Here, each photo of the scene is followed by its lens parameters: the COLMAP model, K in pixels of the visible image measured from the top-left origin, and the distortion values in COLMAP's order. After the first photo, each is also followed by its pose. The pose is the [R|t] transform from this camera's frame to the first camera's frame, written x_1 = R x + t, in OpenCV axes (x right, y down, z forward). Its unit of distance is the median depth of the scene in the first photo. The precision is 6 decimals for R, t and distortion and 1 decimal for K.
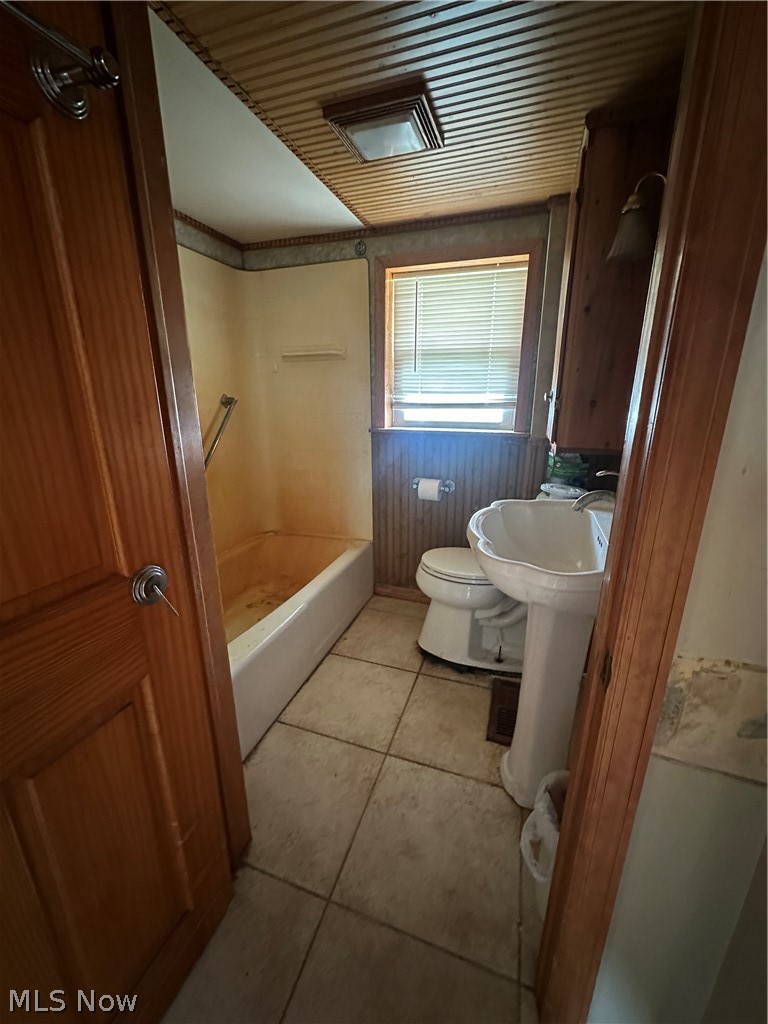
lens RADIAL K [[407.6, 0, 383.3], [0, 407.6, 510.8], [0, 0, 1]] dist [-0.005458, 0.001211]
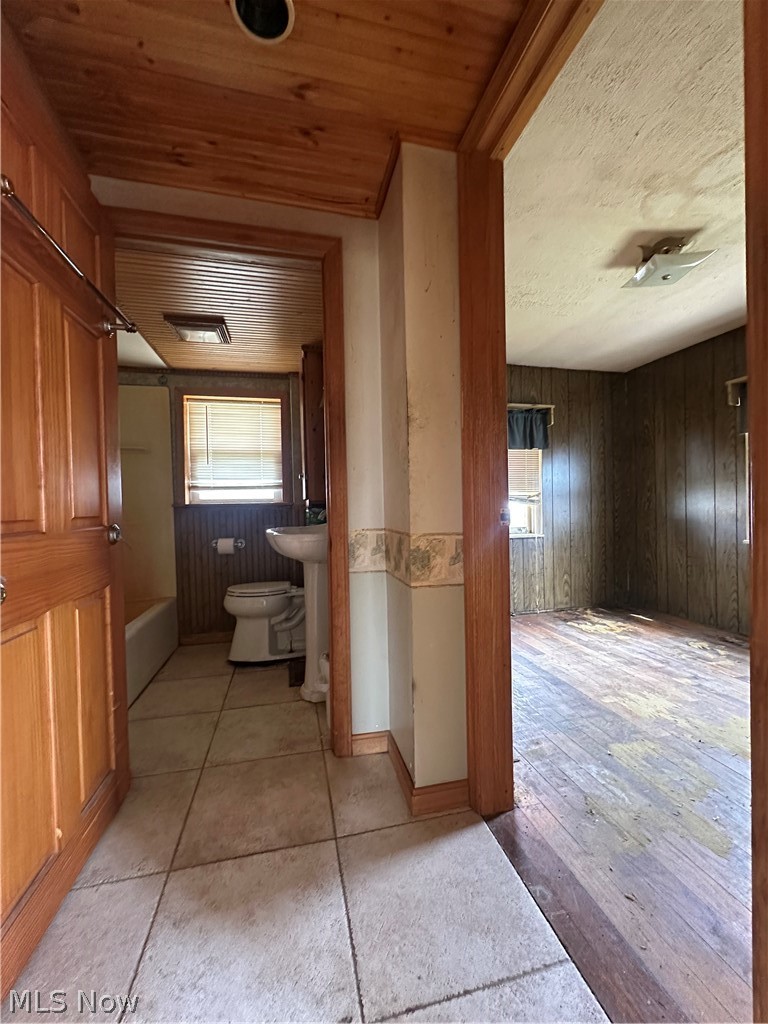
lens RADIAL K [[407.6, 0, 384.7], [0, 407.6, 510.7], [0, 0, 1]] dist [-0.005458, 0.001211]
pose [[0.844302, -0.023535, 0.535351, -0.184393], [0.168467, 0.960038, -0.223485, 0.255841], [-0.508697, 0.278878, 0.814527, -0.449714]]
